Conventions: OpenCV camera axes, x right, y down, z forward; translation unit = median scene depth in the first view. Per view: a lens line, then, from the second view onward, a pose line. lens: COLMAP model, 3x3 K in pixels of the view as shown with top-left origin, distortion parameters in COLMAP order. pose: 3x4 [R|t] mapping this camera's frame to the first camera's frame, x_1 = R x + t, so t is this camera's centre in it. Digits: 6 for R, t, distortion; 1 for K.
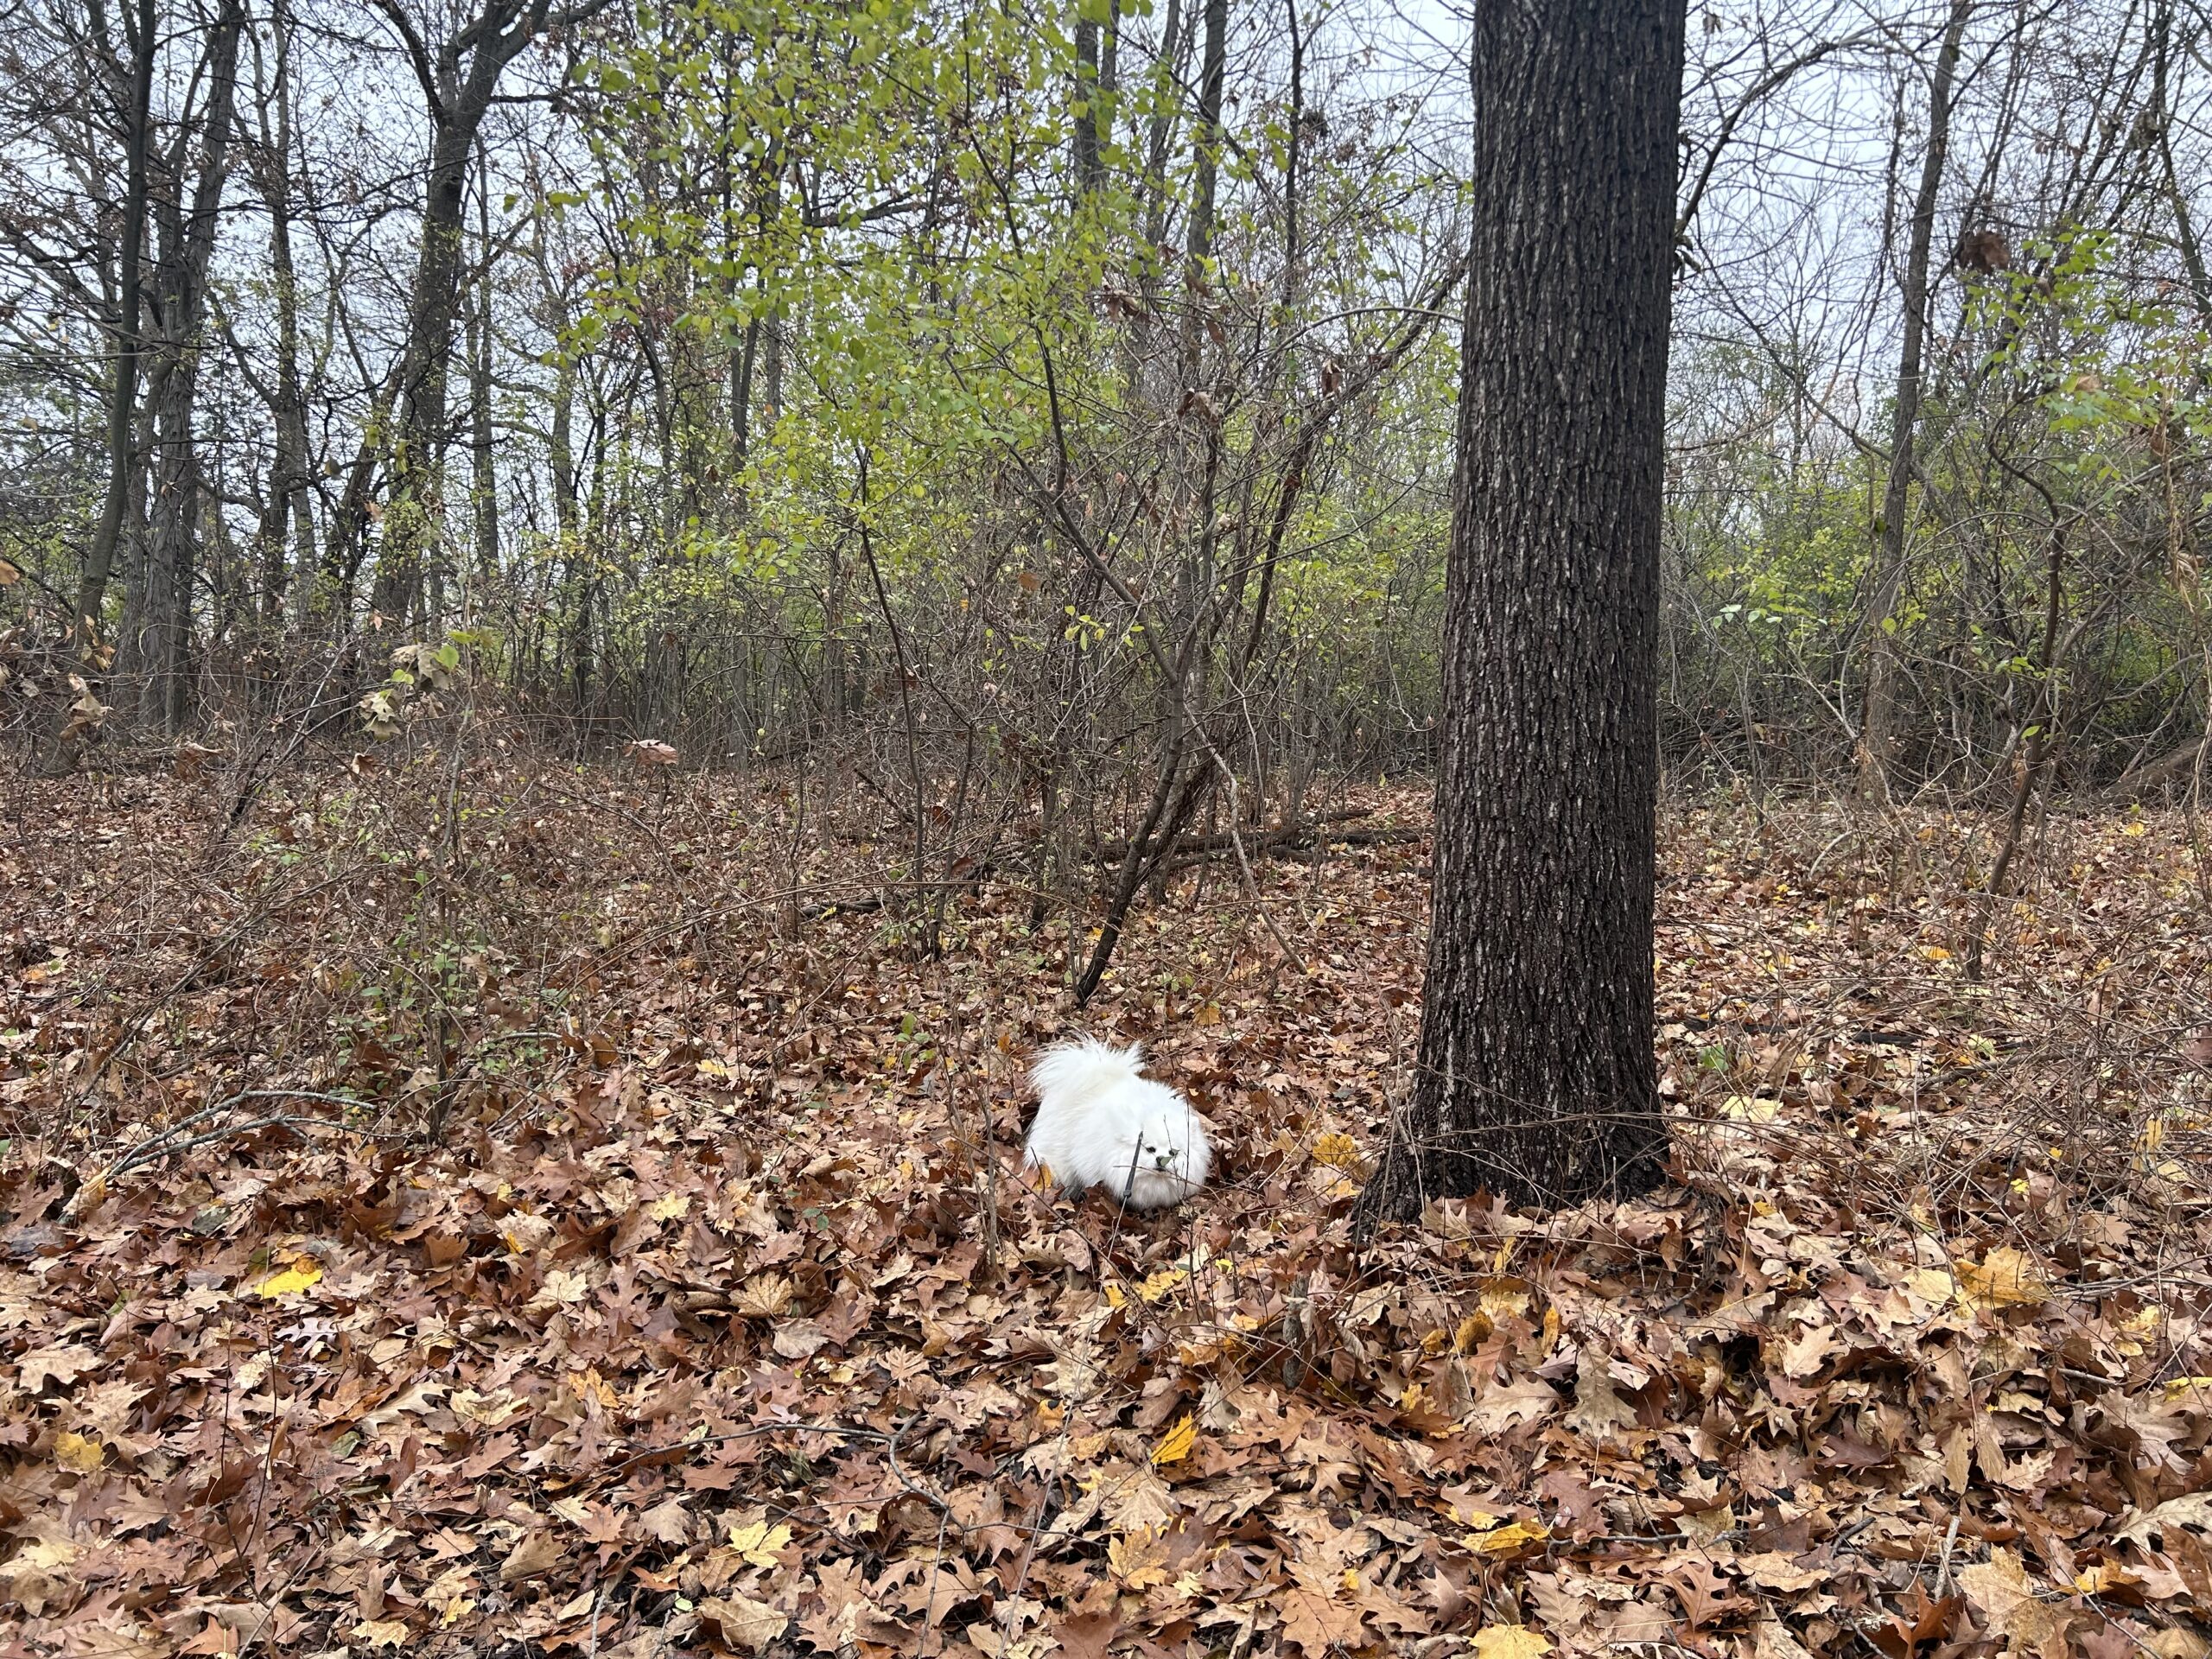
lens RADIAL K [[1652.1, 0, 1106.0], [0, 1652.1, 829.5], [0, 0, 1]] dist [0.072497, -0.081499]
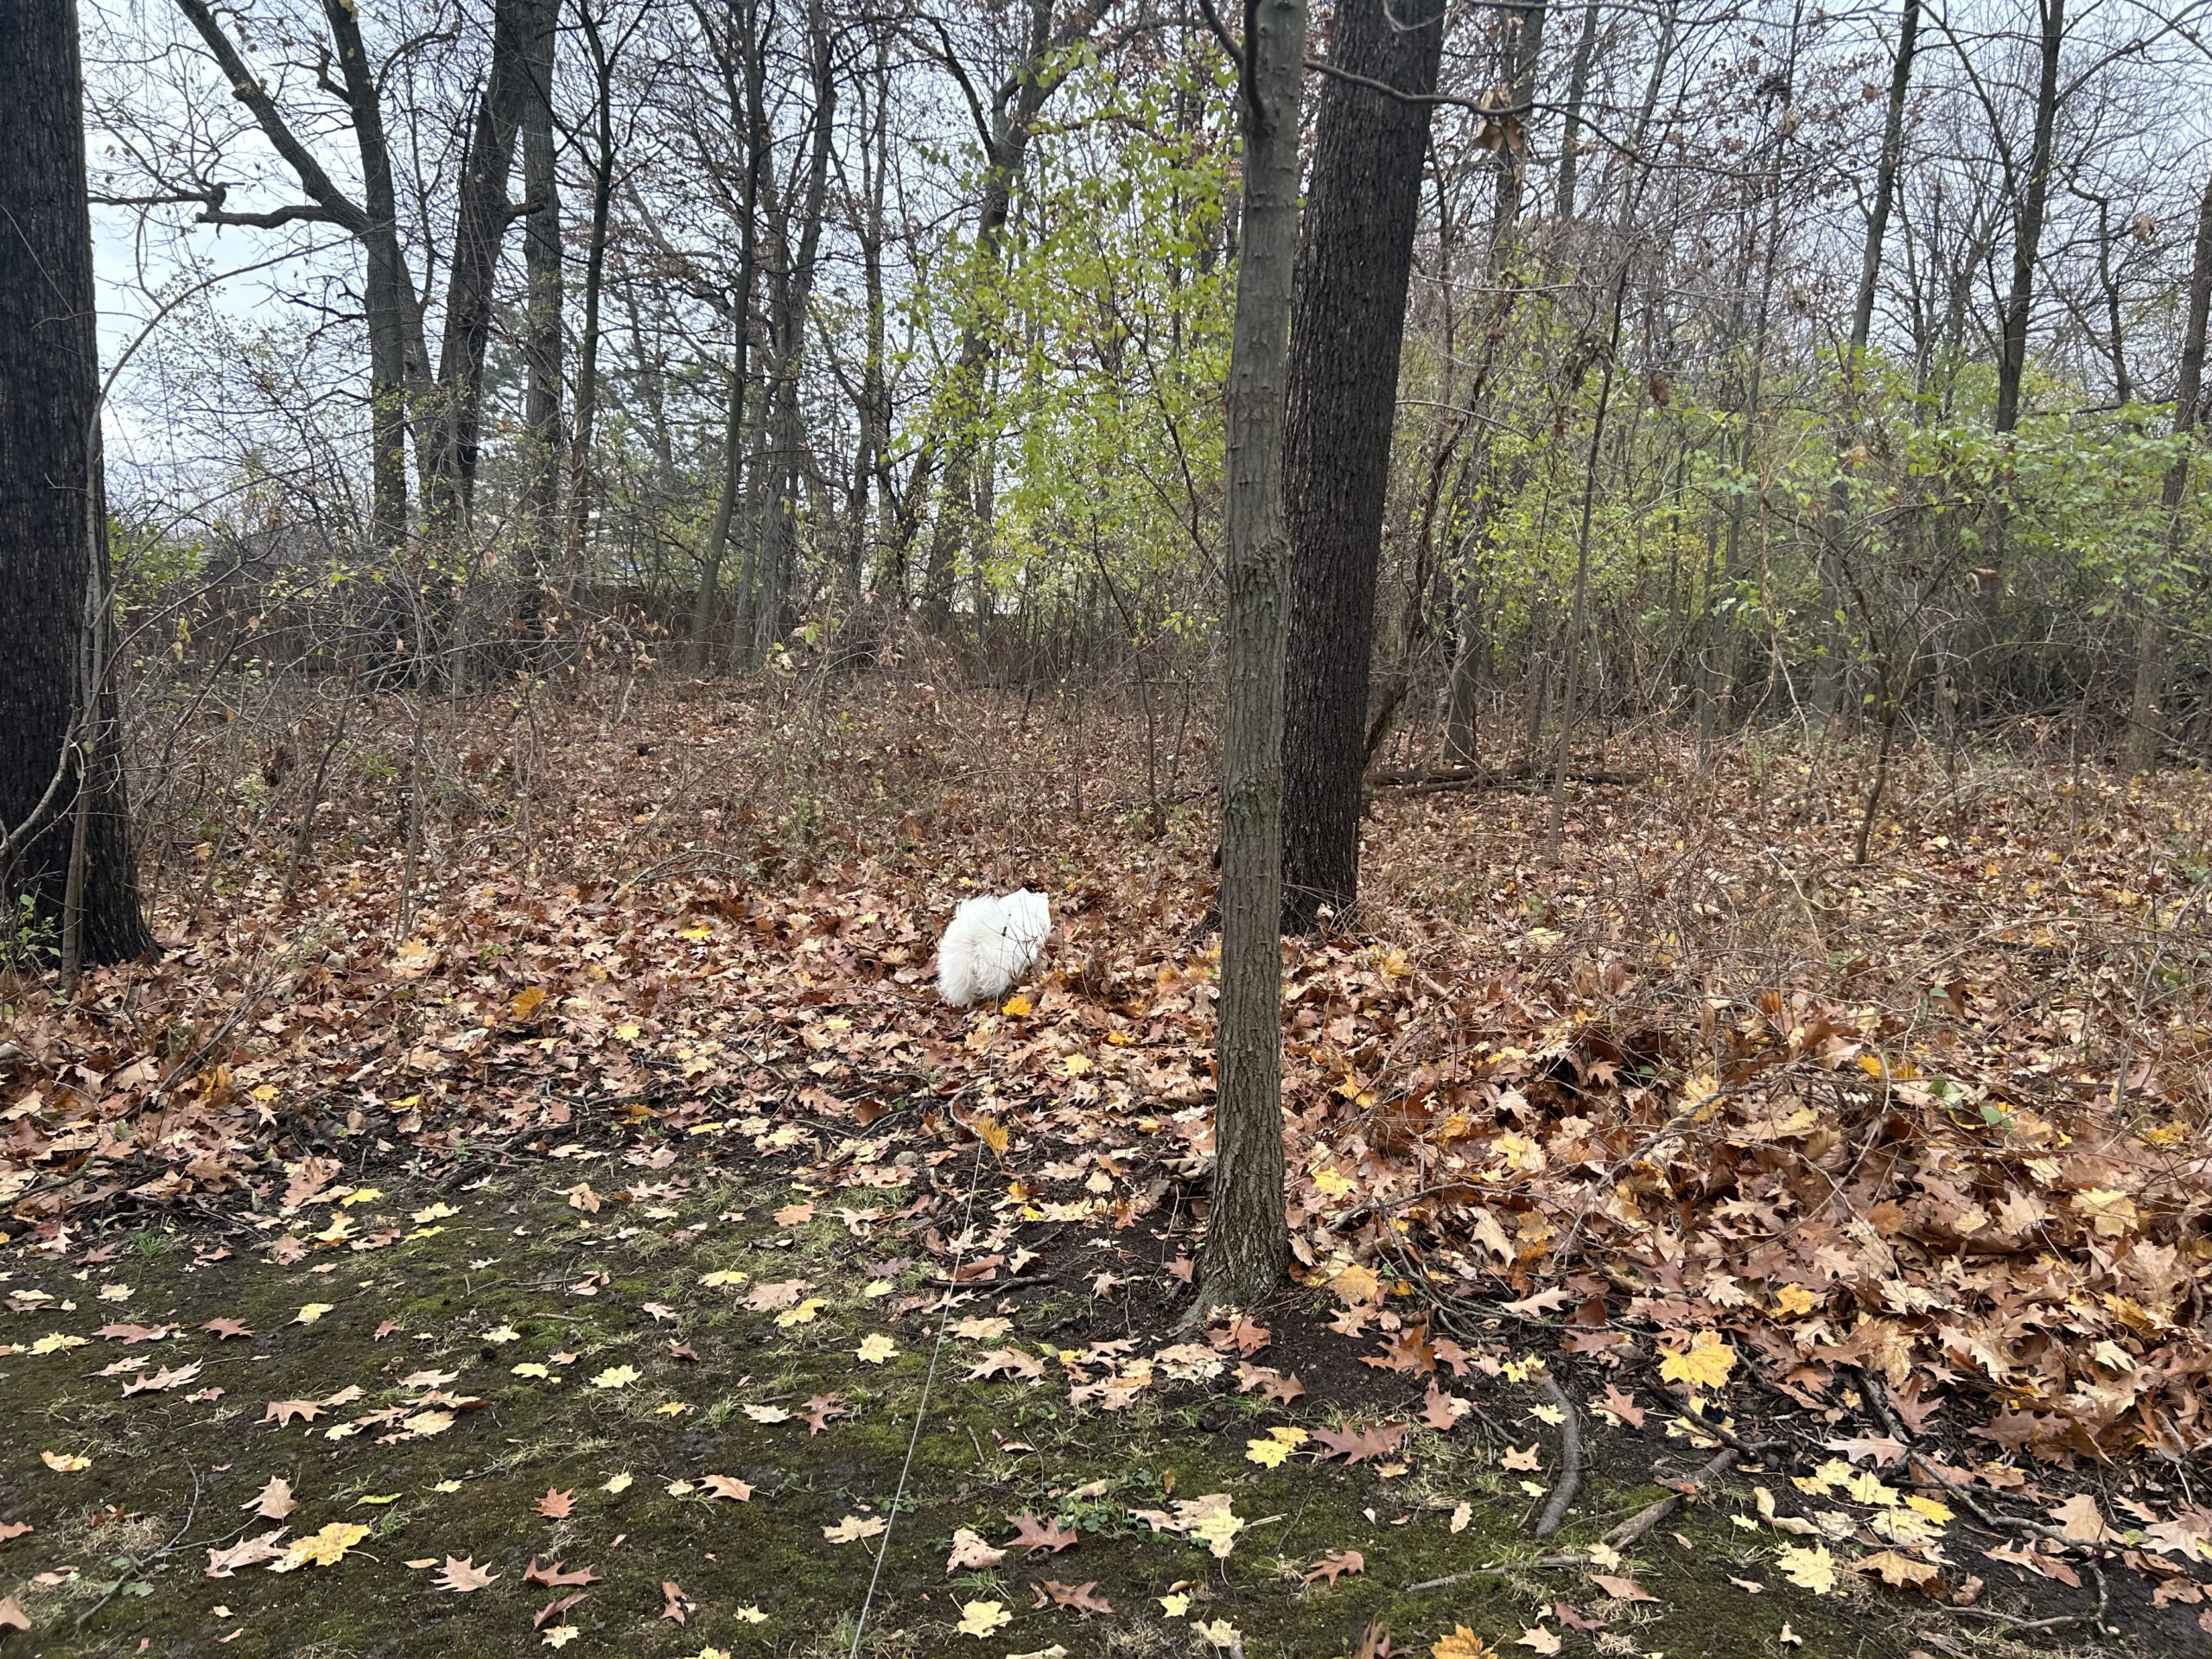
lens RADIAL K [[1652.1, 0, 1106.0], [0, 1652.1, 829.5], [0, 0, 1]] dist [0.072497, -0.081499]
pose [[0.944671, 0.047606, -0.324547, 0.665200], [-0.036812, 0.998548, 0.039323, 0.034927], [0.325948, -0.025200, 0.945052, -0.799981]]
